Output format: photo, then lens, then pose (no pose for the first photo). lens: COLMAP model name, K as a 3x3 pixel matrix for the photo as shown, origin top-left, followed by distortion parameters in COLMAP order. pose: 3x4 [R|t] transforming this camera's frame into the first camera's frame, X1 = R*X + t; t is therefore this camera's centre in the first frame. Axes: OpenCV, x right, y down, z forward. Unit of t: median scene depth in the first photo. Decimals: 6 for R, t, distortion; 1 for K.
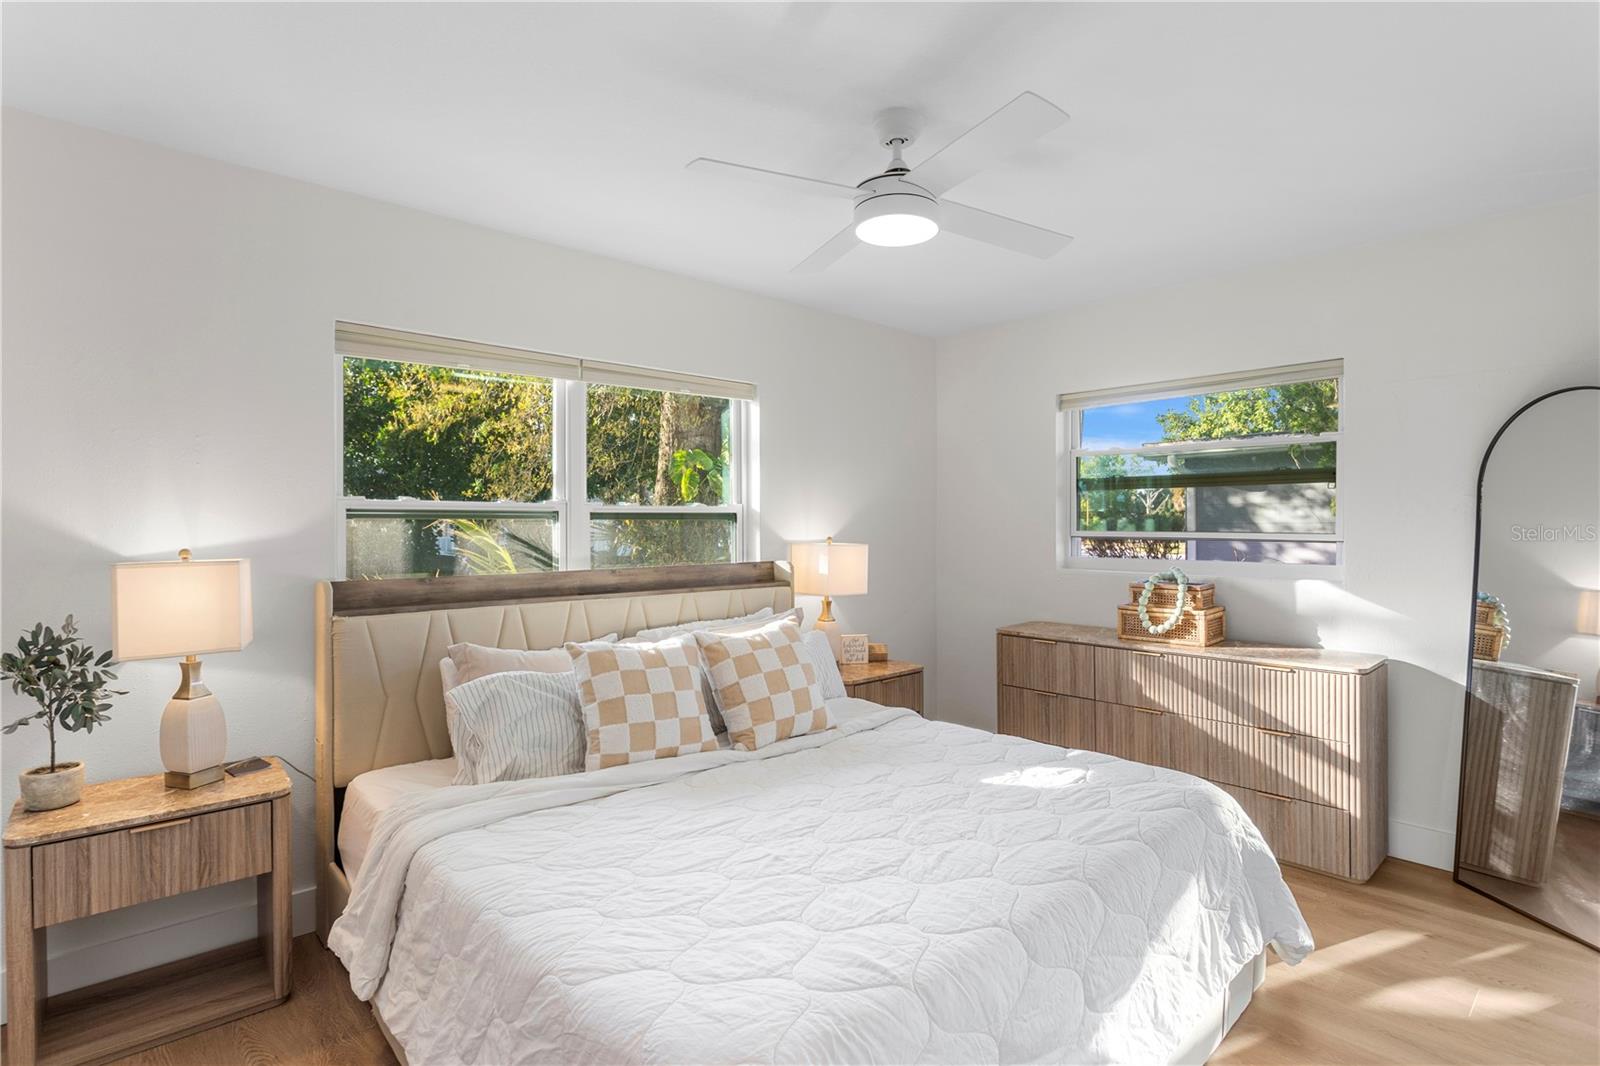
lens RADIAL K [[793.6, 0, 799.5], [0, 793.6, 521.9], [0, 0, 1]] dist [-0.002358, 0.000191]
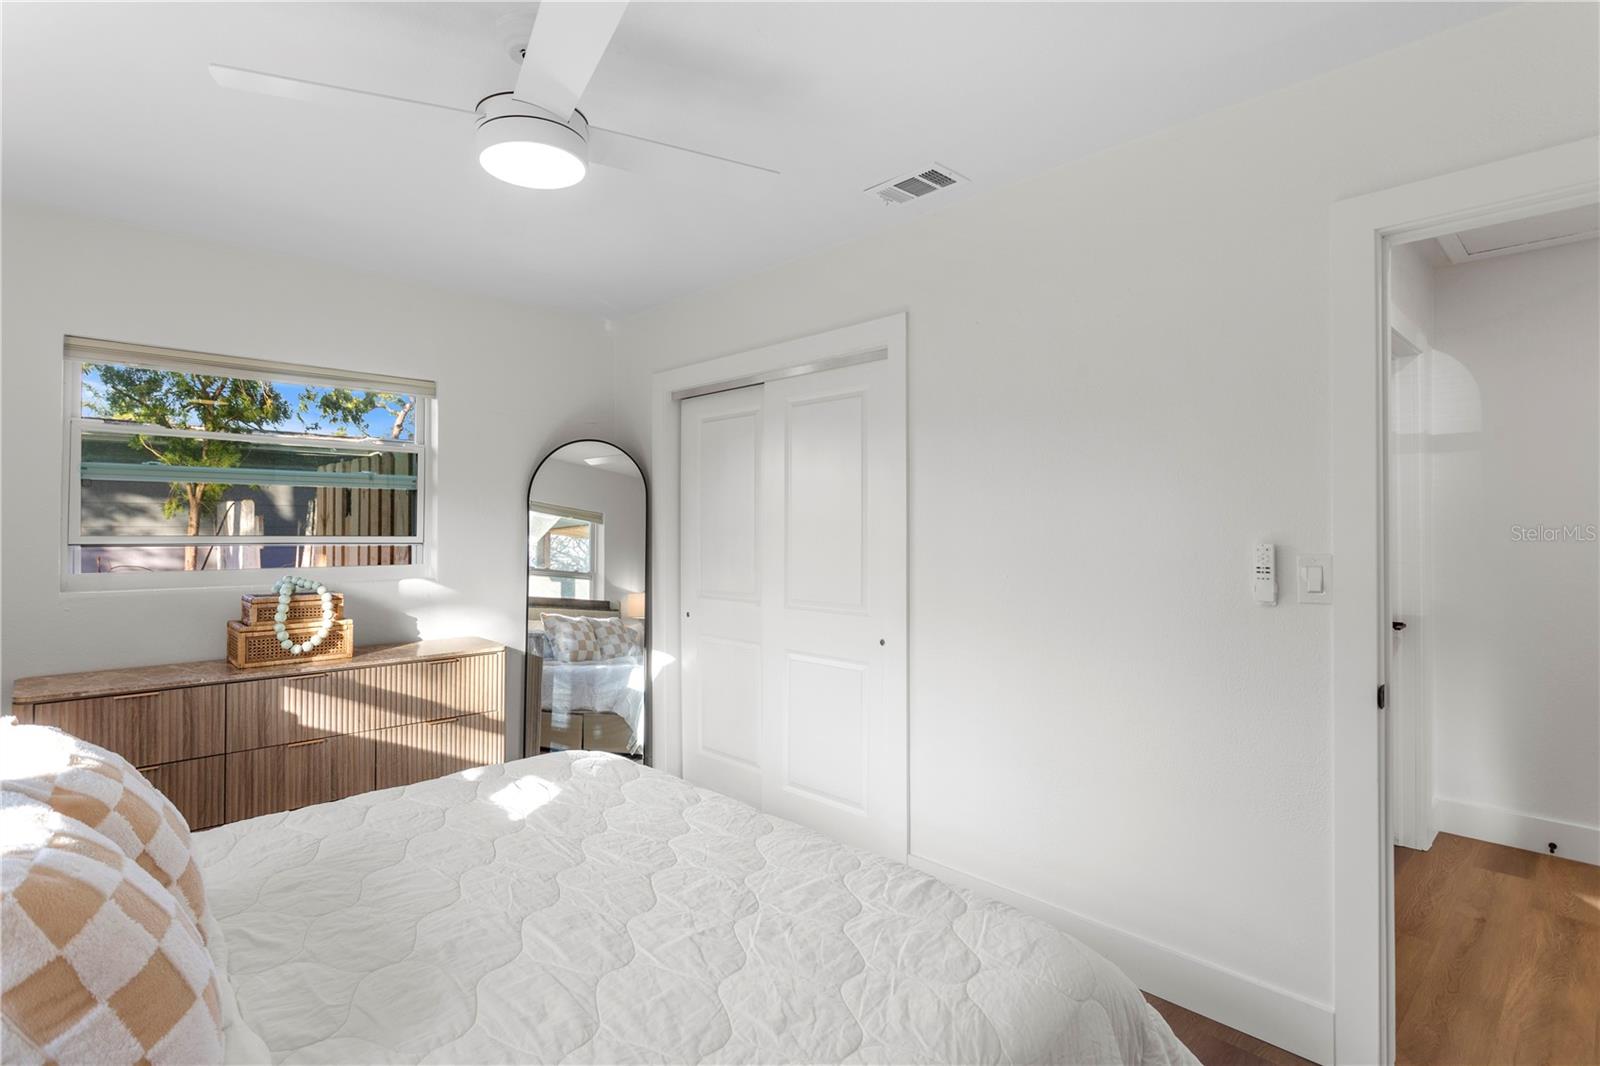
lens RADIAL K [[793.6, 0, 799.5], [0, 793.6, 521.9], [0, 0, 1]] dist [-0.002358, 0.000191]
pose [[-0.035221, 0.014833, 0.999269, -0.440653], [-0.003358, 0.999882, -0.014961, 0.008145], [-0.999374, -0.003883, -0.035167, 0.482953]]
